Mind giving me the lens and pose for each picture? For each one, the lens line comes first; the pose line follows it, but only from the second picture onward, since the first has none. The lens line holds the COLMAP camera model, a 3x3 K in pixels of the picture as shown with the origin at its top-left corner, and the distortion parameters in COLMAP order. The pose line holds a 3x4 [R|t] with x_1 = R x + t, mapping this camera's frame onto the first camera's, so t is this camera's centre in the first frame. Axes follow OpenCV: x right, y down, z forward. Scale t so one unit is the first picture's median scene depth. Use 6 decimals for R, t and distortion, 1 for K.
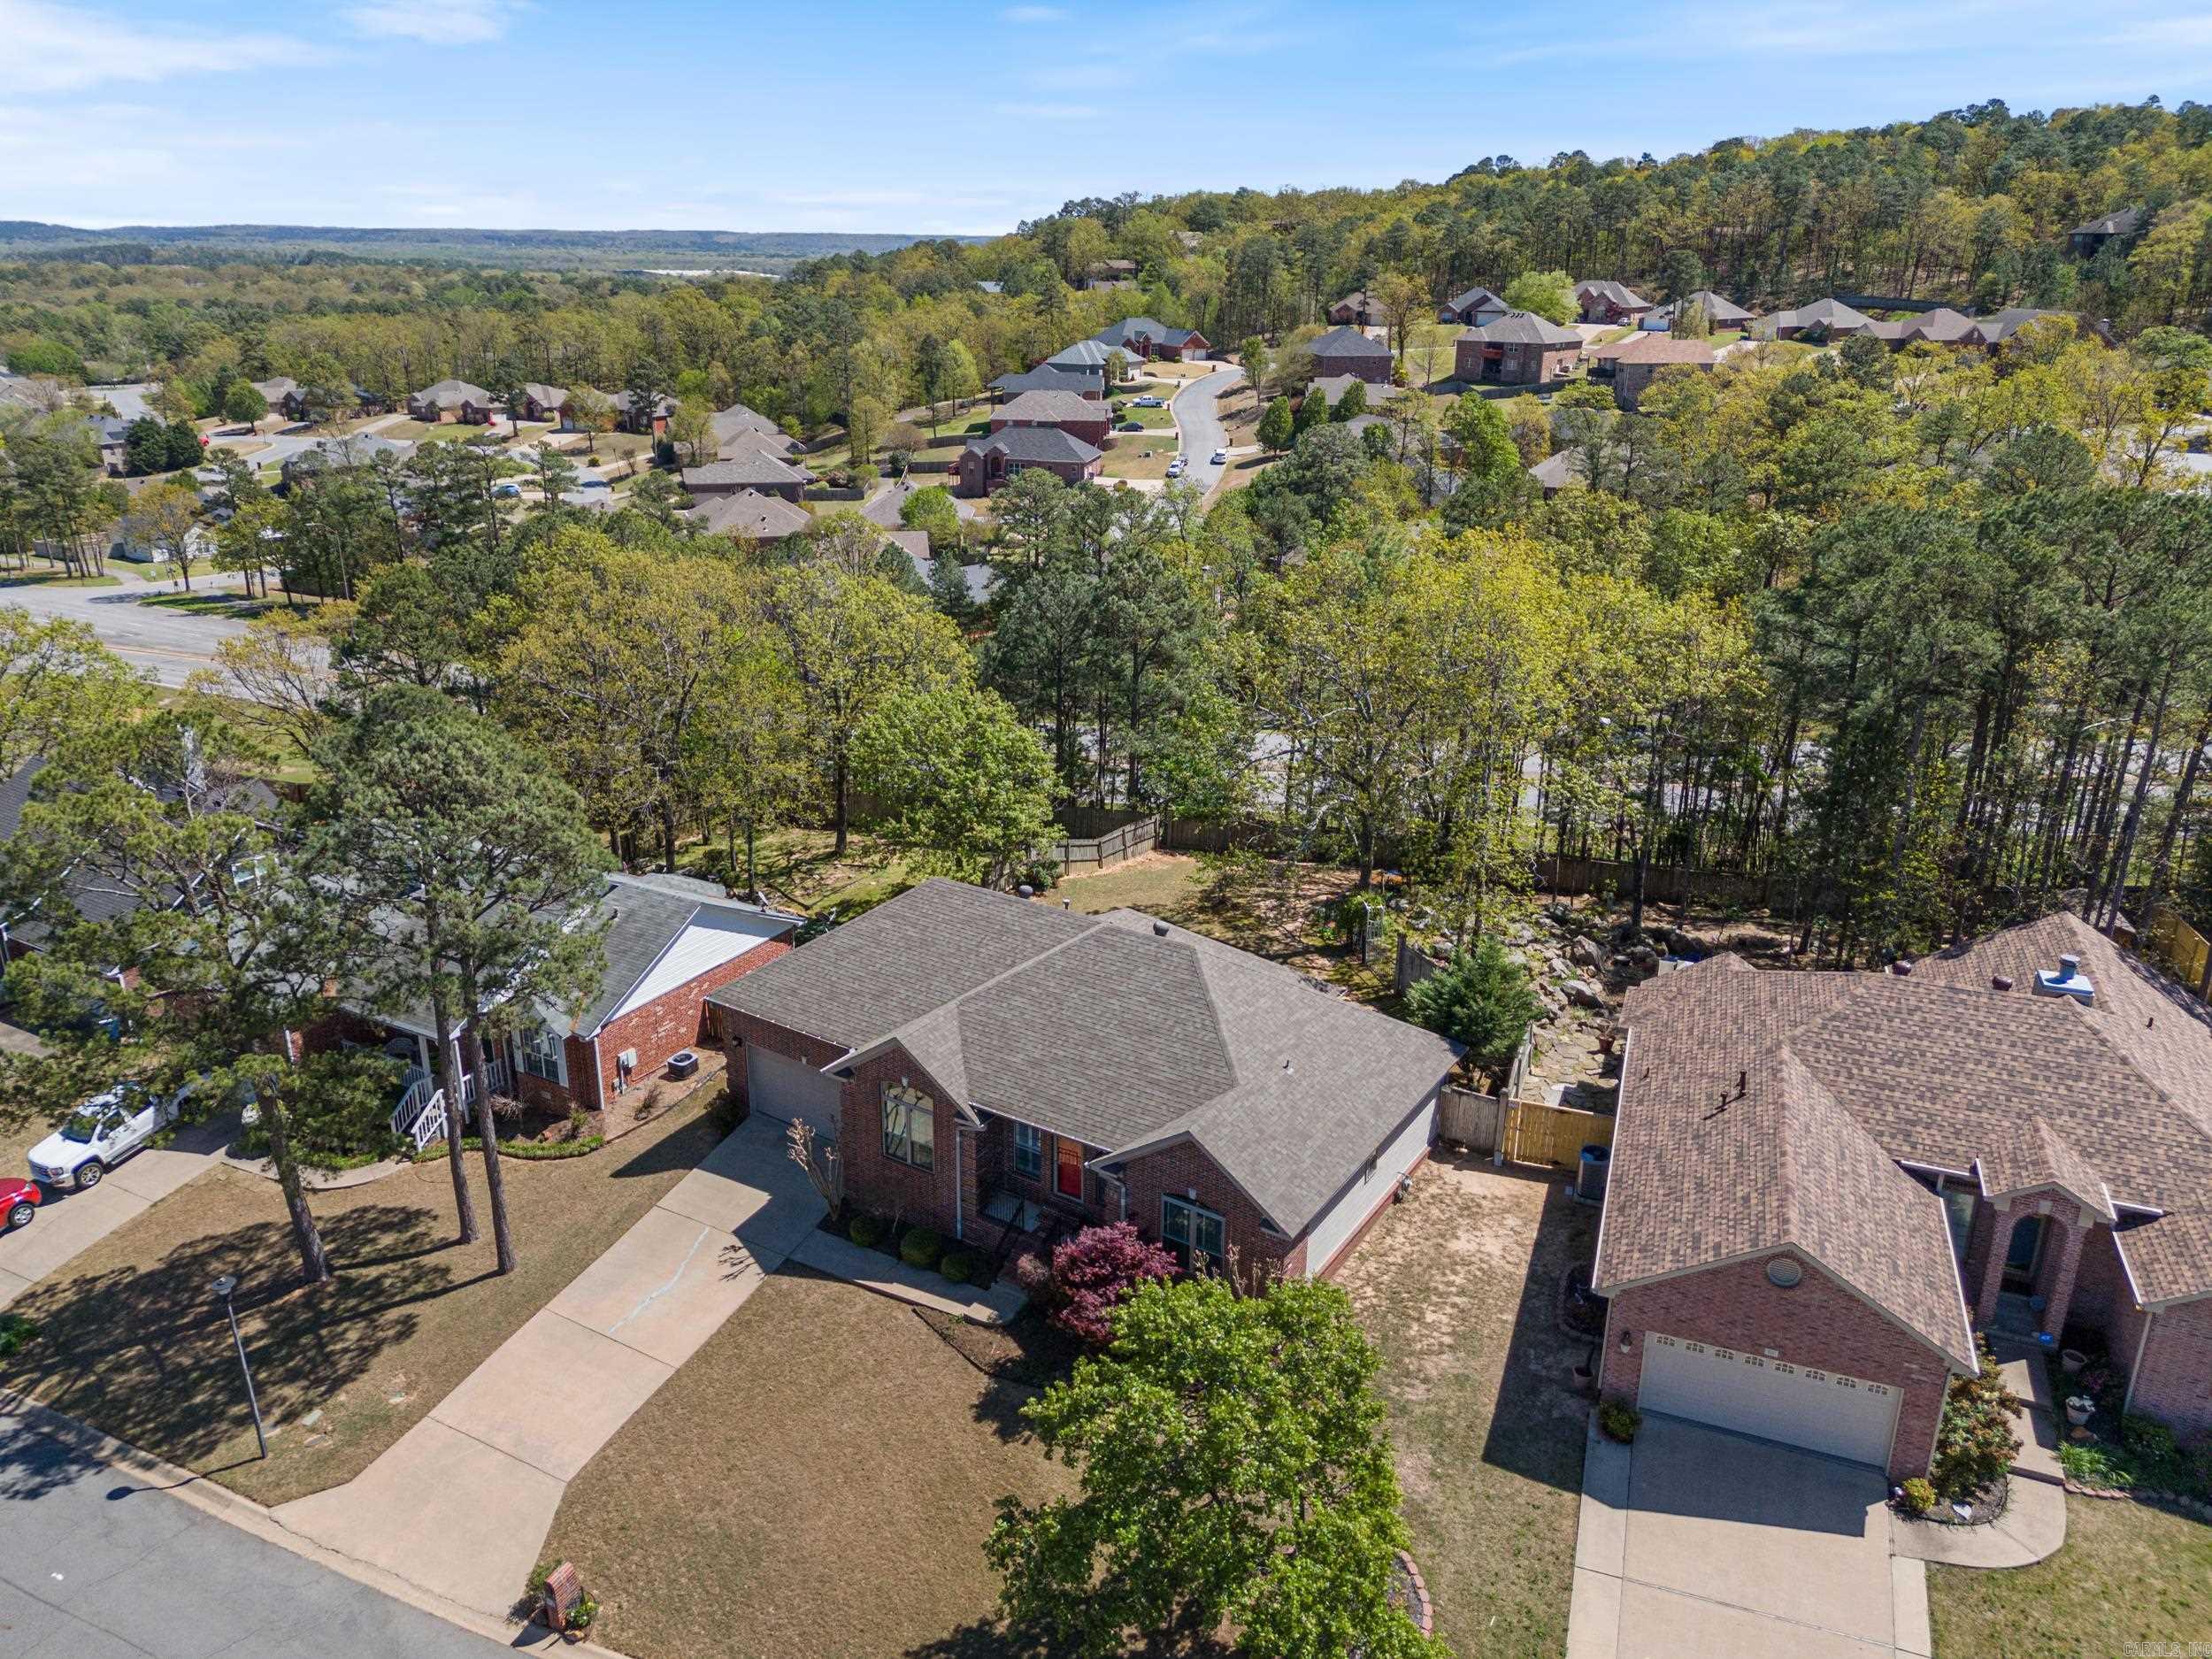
lens RADIAL K [[1652.8, 0, 1106.0], [0, 1652.8, 829.5], [0, 0, 1]] dist [0.081291, -0.072468]
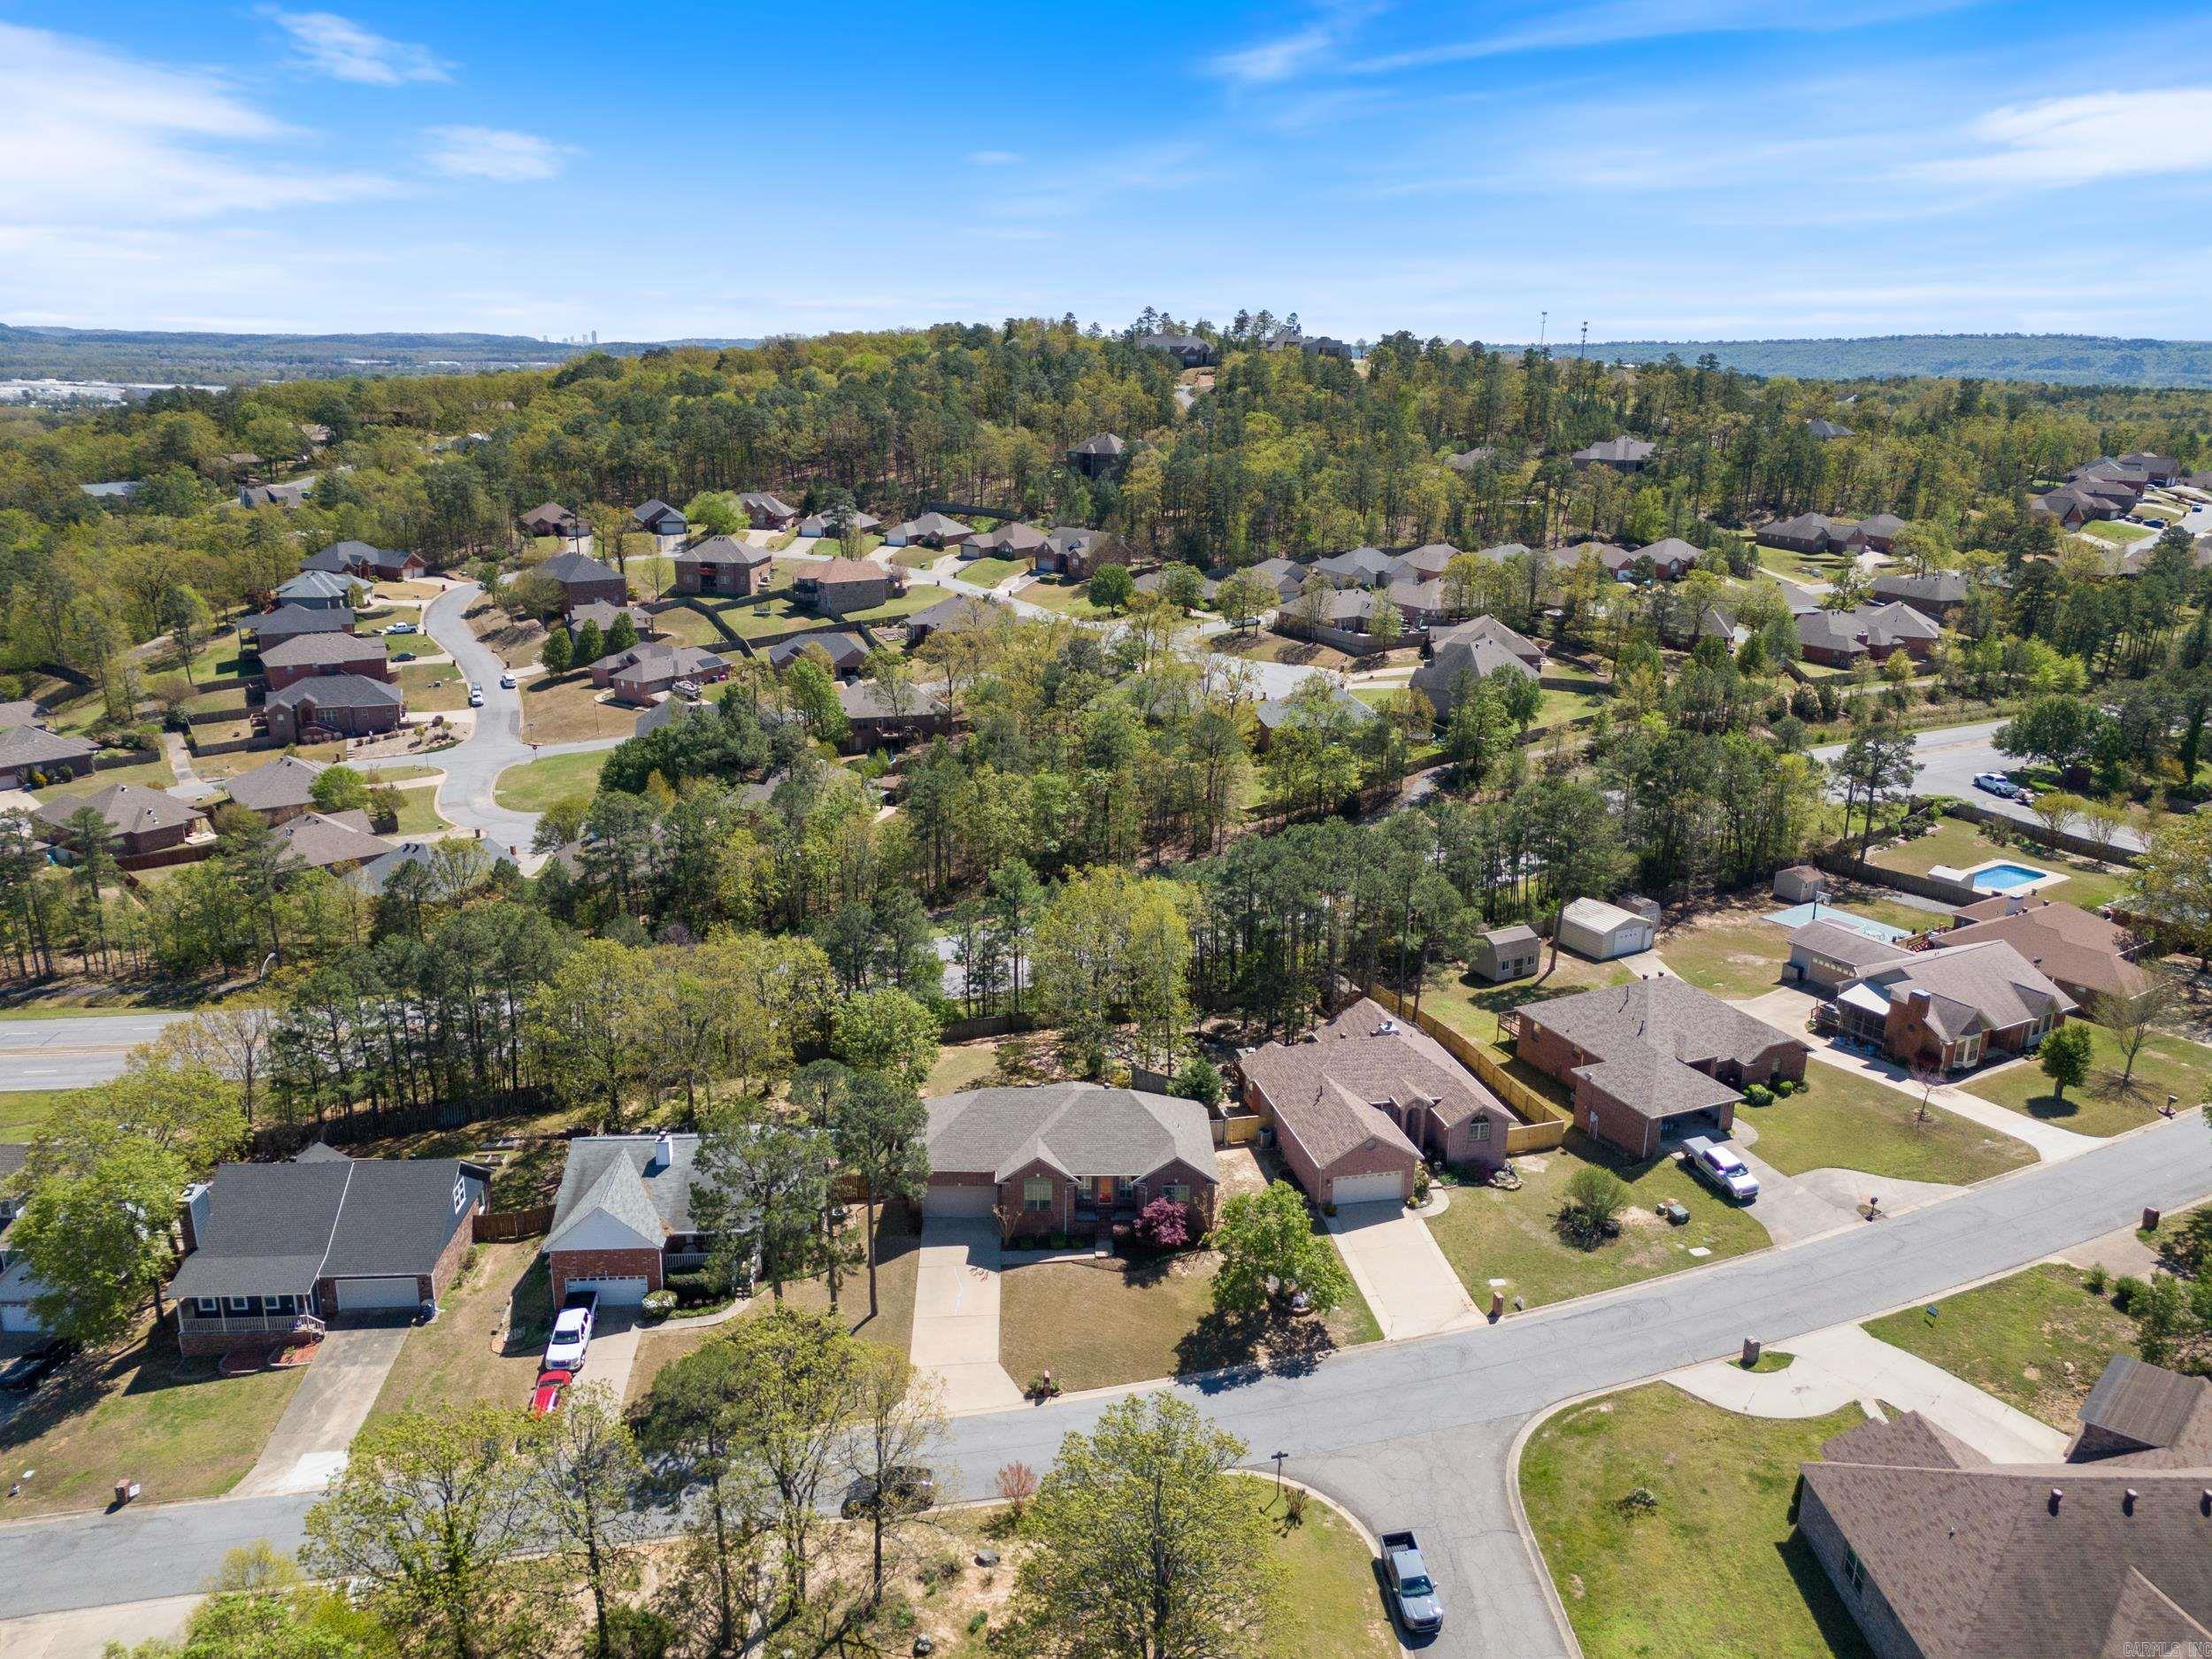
lens RADIAL K [[1723.4, 0, 1126.0], [0, 1723.4, 832.8], [0, 0, 1]] dist [0.122533, -0.185309]
pose [[0.821886, -0.161692, 0.546222, -0.246509], [0.177613, 0.983808, 0.023975, -0.070539], [-0.541255, 0.077312, 0.837297, -0.227638]]
